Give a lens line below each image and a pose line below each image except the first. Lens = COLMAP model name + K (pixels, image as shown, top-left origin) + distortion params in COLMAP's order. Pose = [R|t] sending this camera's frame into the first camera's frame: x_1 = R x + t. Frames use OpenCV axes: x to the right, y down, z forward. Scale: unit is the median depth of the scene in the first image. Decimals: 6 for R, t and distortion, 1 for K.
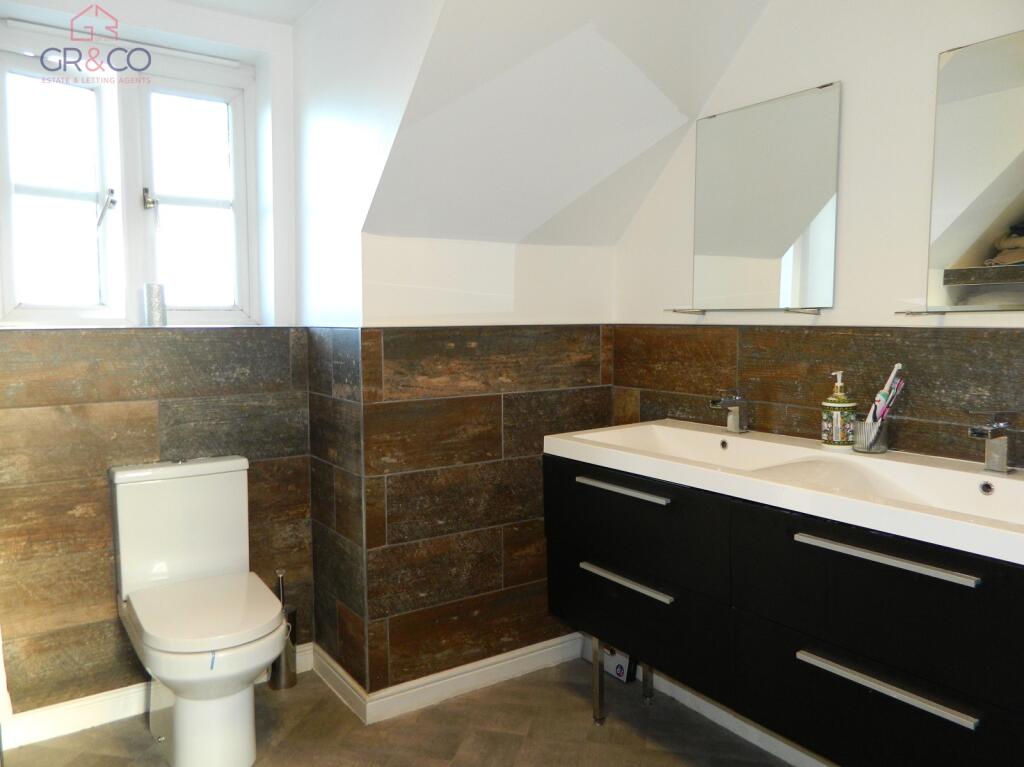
lens RADIAL K [[771.3, 0, 512.0], [0, 771.3, 383.5], [0, 0, 1]] dist [0.000588, -0.003304]
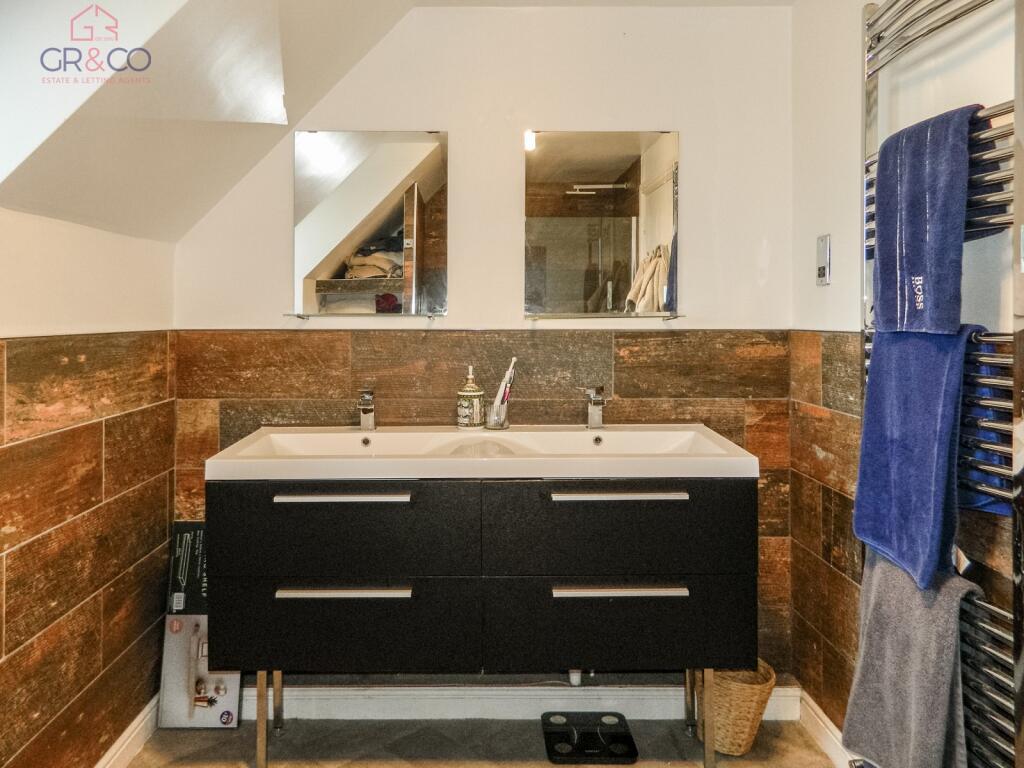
lens RADIAL K [[768.4, 0, 510.1], [0, 768.4, 320.6], [0, 0, 1]] dist [-0.002998, -0.002268]
pose [[0.552743, -0.001235, 0.833351, -0.463979], [0.071265, 0.996406, -0.045791, -0.022857], [-0.830299, 0.084699, 0.550844, 0.225513]]
